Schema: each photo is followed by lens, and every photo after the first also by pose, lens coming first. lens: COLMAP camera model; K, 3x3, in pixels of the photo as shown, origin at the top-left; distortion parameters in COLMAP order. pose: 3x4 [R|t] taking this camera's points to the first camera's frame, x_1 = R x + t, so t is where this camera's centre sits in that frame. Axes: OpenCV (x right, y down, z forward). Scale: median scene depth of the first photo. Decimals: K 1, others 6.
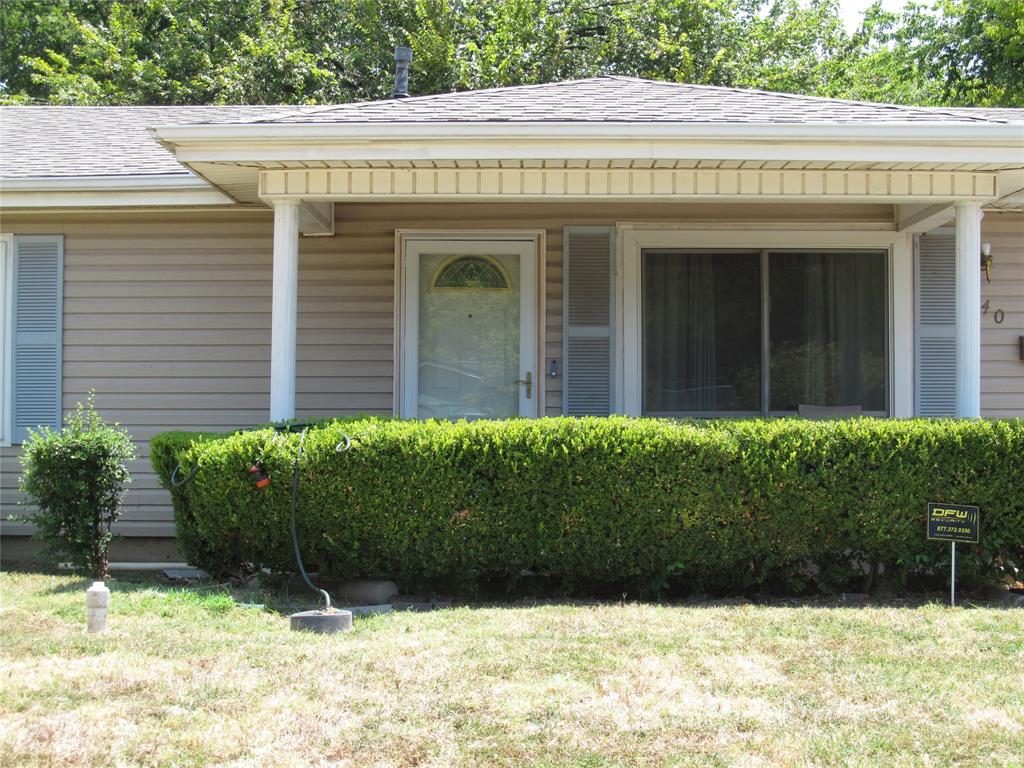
lens RADIAL K [[1595.9, 0, 510.3], [0, 1595.9, 387.8], [0, 0, 1]] dist [-0.106343, 0.162452]
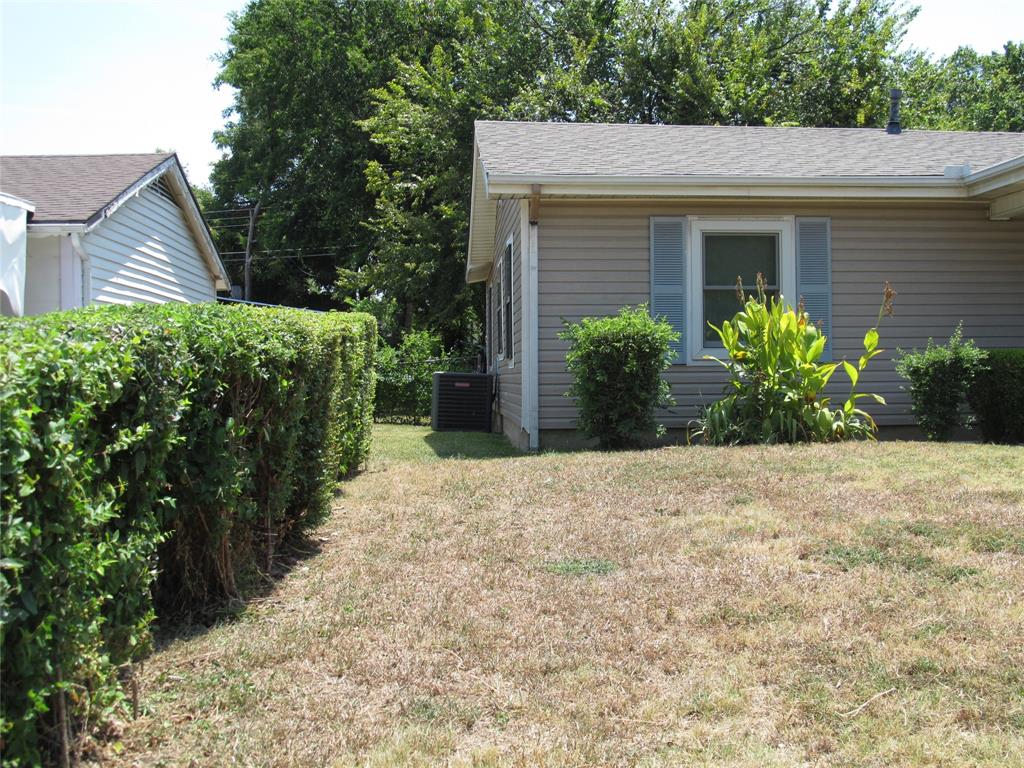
lens RADIAL K [[1253.3, 0, 509.1], [0, 1253.3, 385.4], [0, 0, 1]] dist [-0.149546, 0.204596]
pose [[0.997516, -0.008460, 0.069937, -0.825871], [0.006238, 0.999471, 0.031920, 0.023987], [-0.070170, -0.031404, 0.997041, -0.139541]]
